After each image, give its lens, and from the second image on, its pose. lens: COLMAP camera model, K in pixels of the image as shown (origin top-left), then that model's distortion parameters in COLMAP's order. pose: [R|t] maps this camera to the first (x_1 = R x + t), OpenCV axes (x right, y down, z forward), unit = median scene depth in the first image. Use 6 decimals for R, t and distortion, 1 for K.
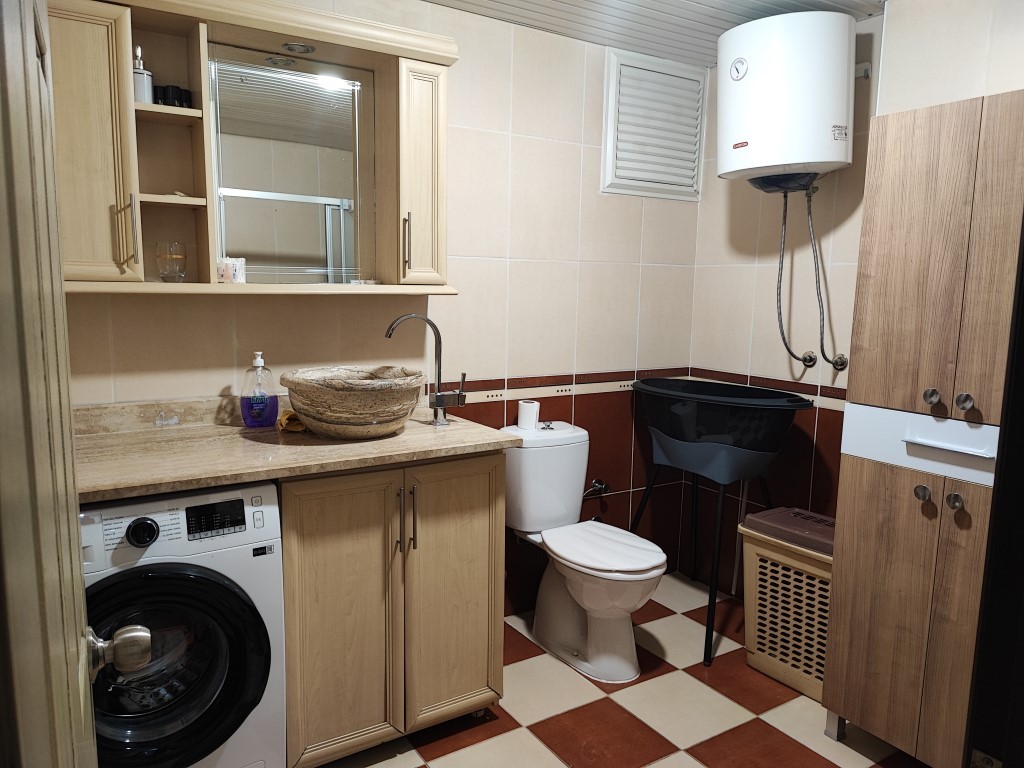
lens RADIAL K [[744.2, 0, 512.8], [0, 744.2, 383.7], [0, 0, 1]] dist [0.021218, -0.021402]
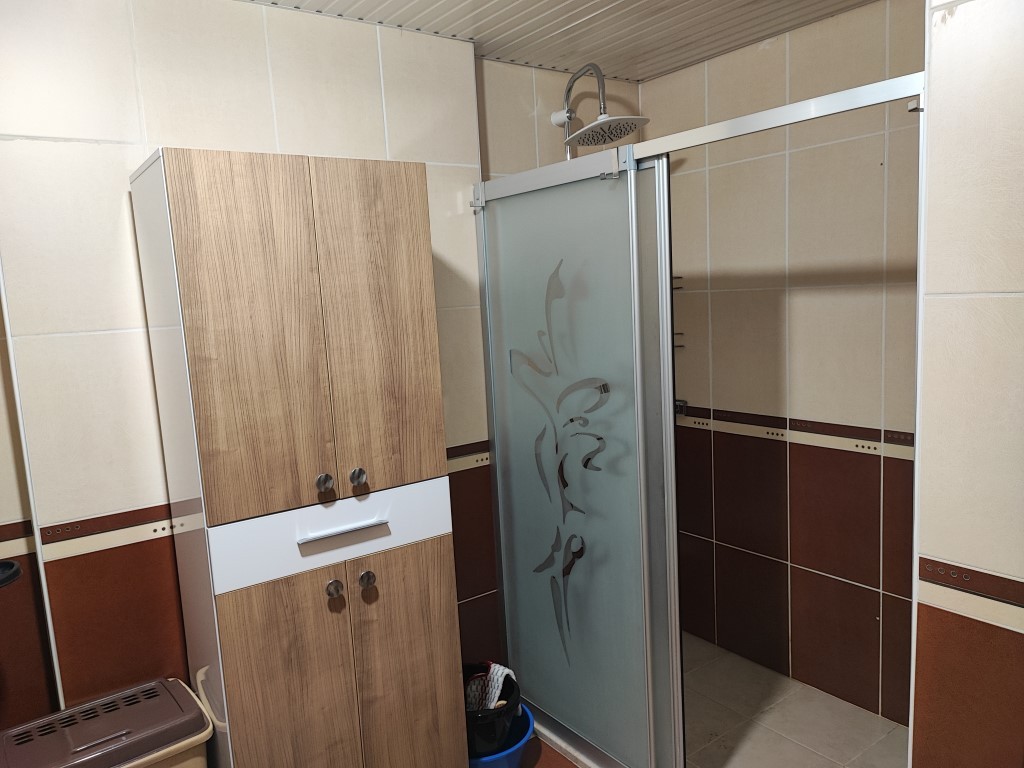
lens RADIAL K [[744.2, 0, 511.0], [0, 744.2, 384.4], [0, 0, 1]] dist [0.021218, -0.021402]
pose [[-0.056671, -0.149704, 0.987105, -0.308267], [0.183091, 0.970369, 0.157677, -0.192719], [-0.981461, 0.189666, -0.027582, 0.765548]]
